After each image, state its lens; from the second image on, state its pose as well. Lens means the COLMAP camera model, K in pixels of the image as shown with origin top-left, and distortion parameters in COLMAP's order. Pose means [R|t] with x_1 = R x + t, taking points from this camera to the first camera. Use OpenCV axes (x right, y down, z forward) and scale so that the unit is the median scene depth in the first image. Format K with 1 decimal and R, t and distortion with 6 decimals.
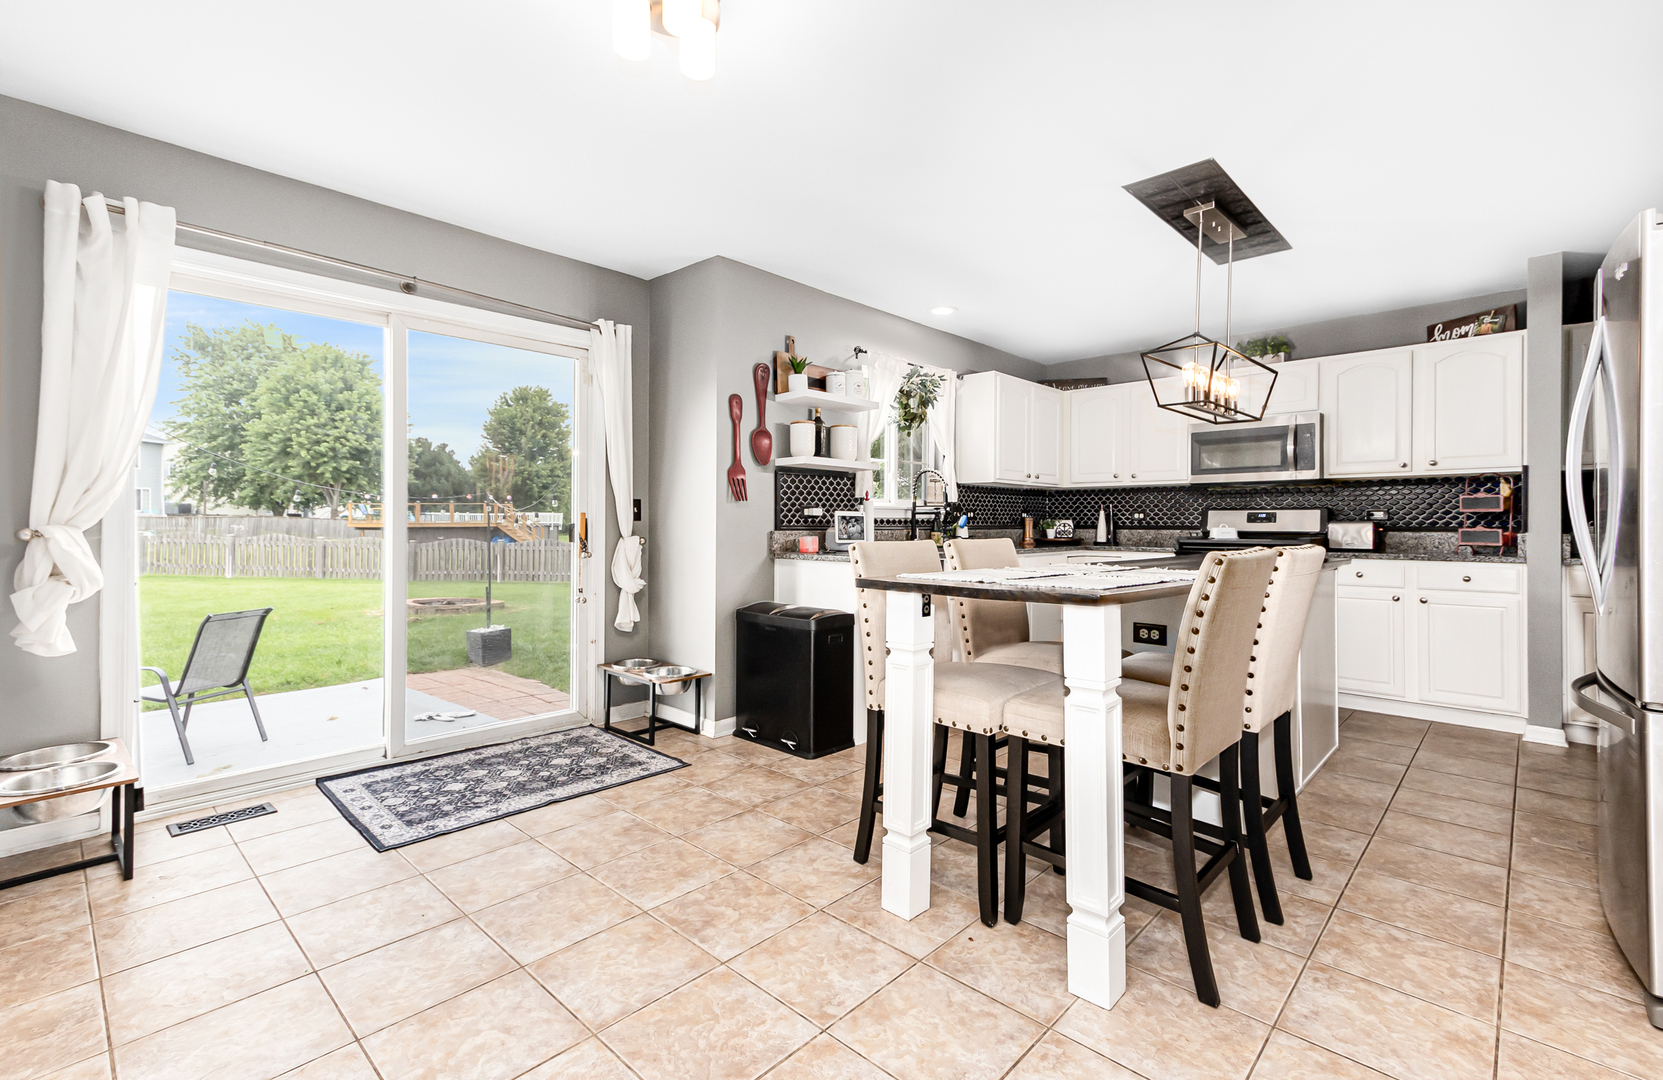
lens RADIAL K [[751.2, 0, 831.5], [0, 751.2, 540.0], [0, 0, 1]] dist [0.015710, 0.000039]
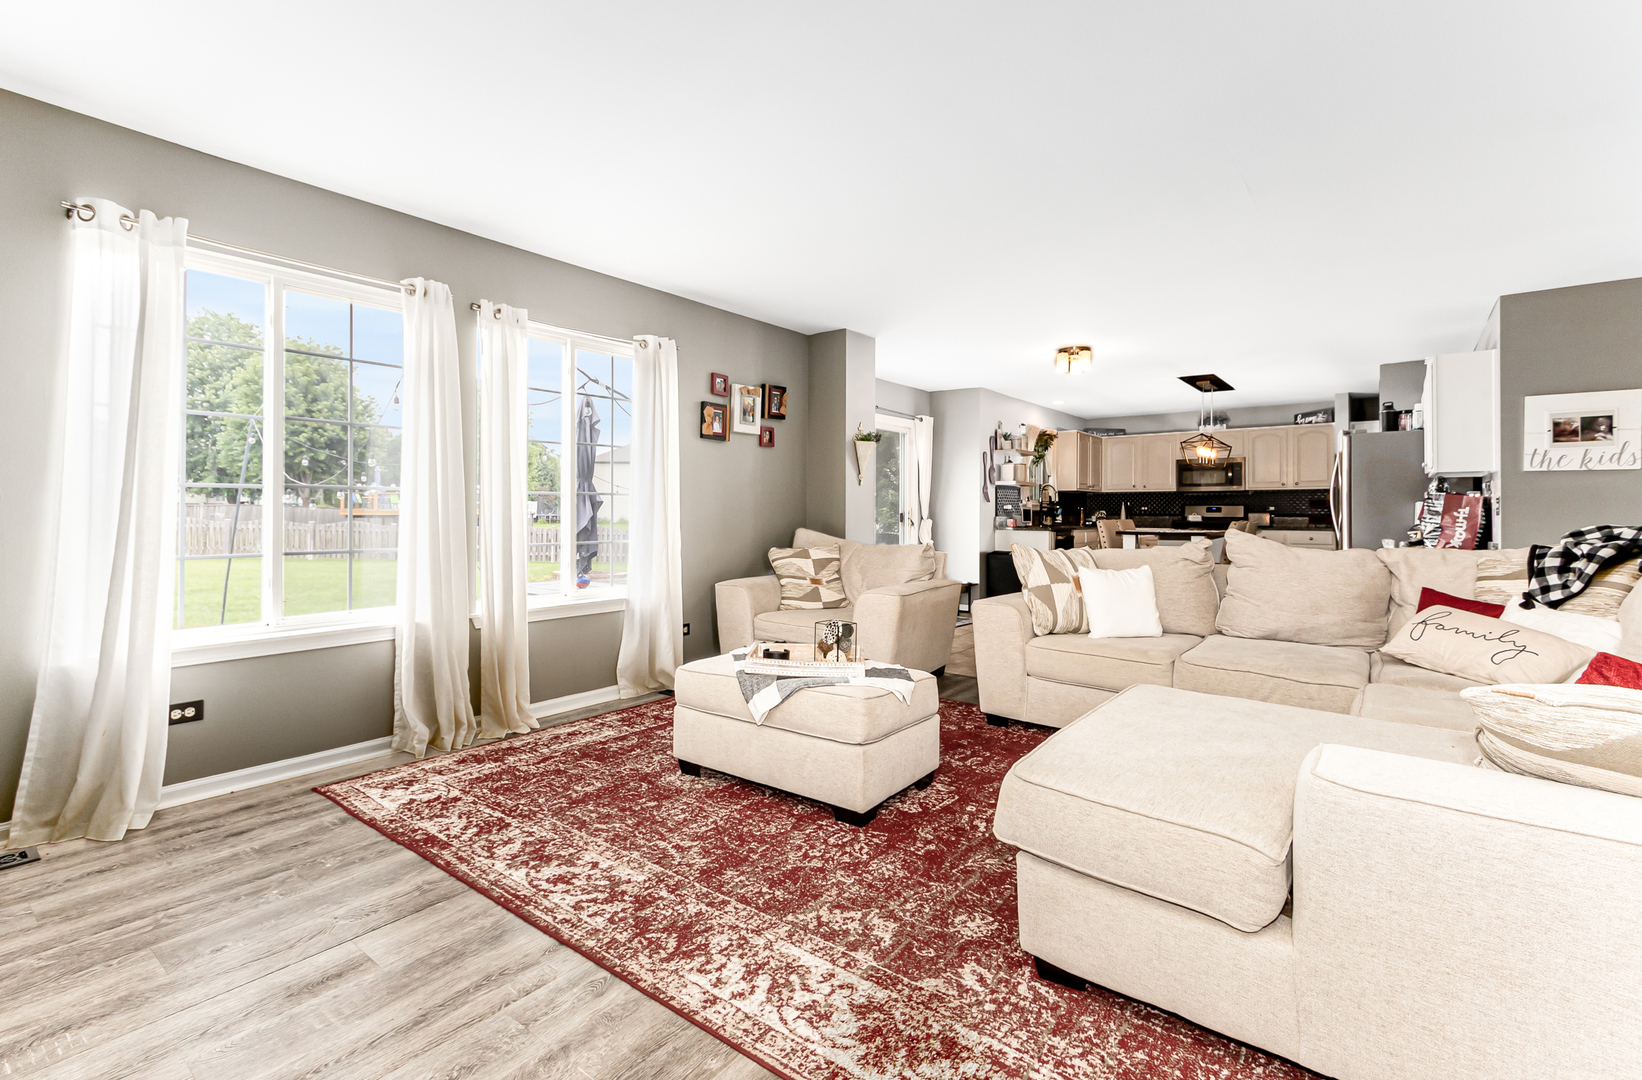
lens RADIAL K [[749.1, 0, 815.2], [0, 749.1, 507.2], [0, 0, 1]] dist [0.000468, -0.000064]
pose [[0.996192, 0.001302, 0.087179, -0.601641], [0.001060, 0.999634, -0.027043, 0.013522], [-0.087183, 0.027032, 0.995826, -0.796431]]
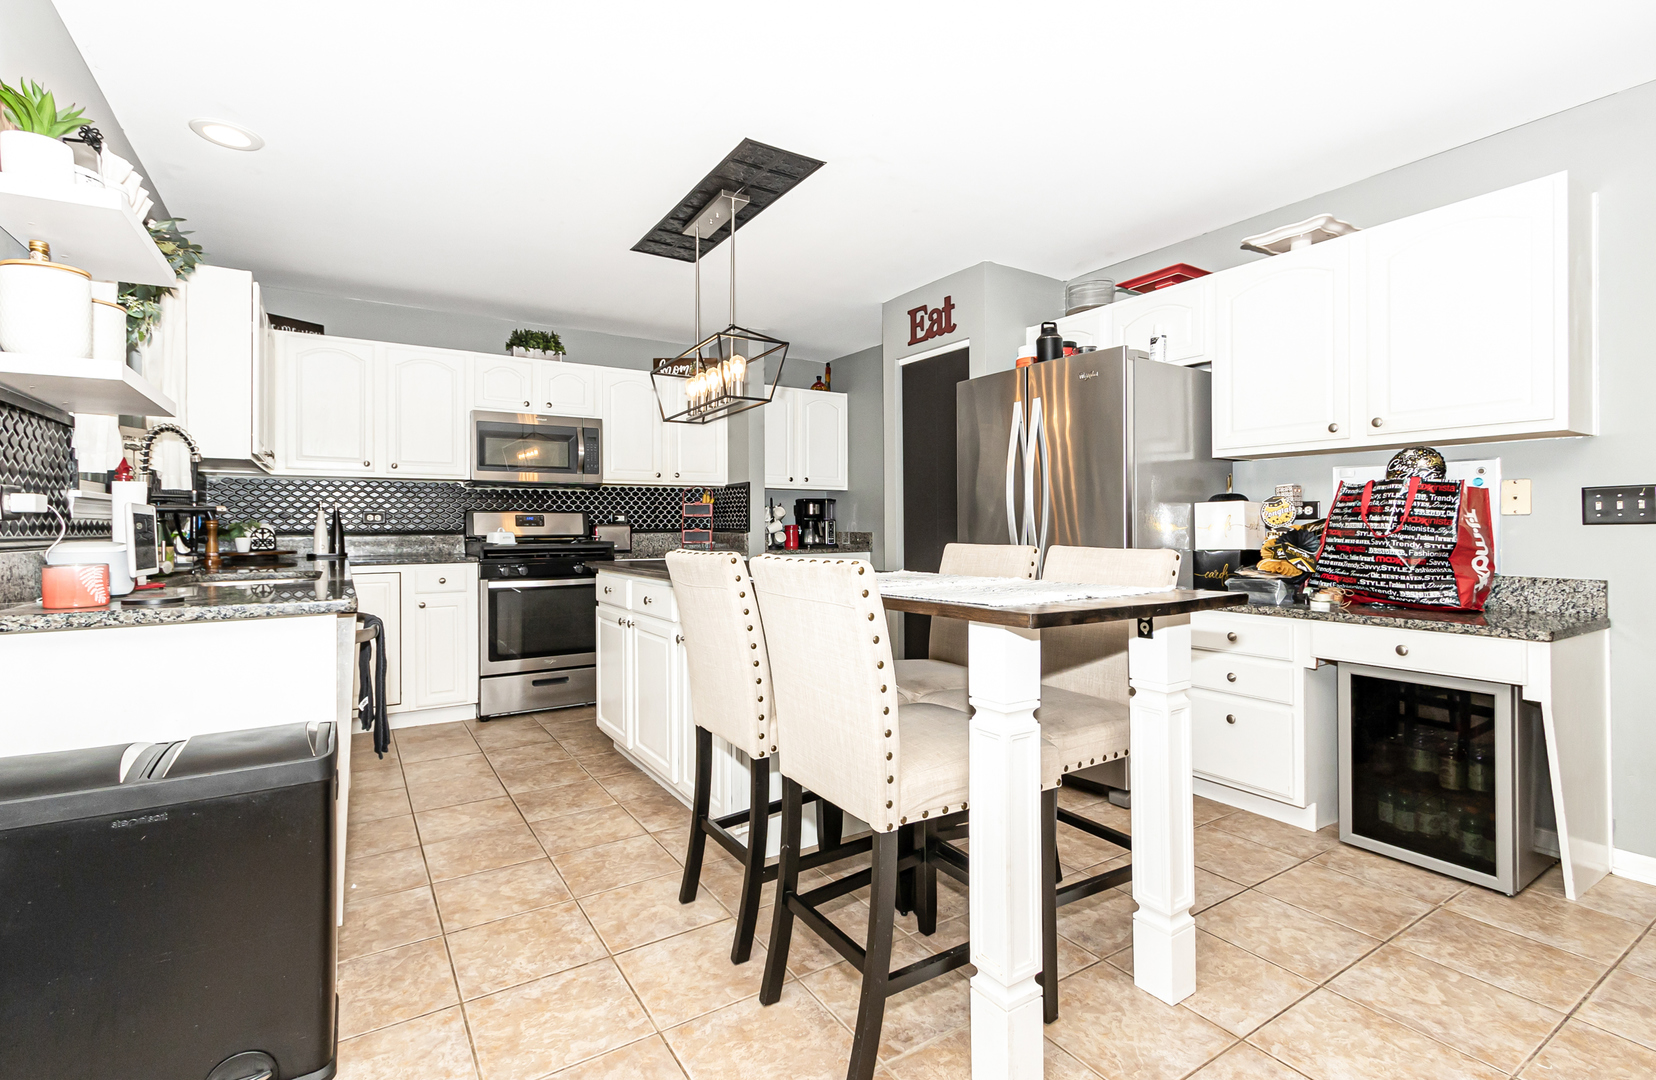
lens RADIAL K [[748.1, 0, 828.0], [0, 748.1, 540.0], [0, 0, 1]] dist [0.015710, 0.000039]
pose [[0.229871, -0.023581, 0.972935, -0.271692], [0.027940, 0.999454, 0.017623, -0.012005], [-0.972820, 0.023133, 0.230404, 0.441672]]
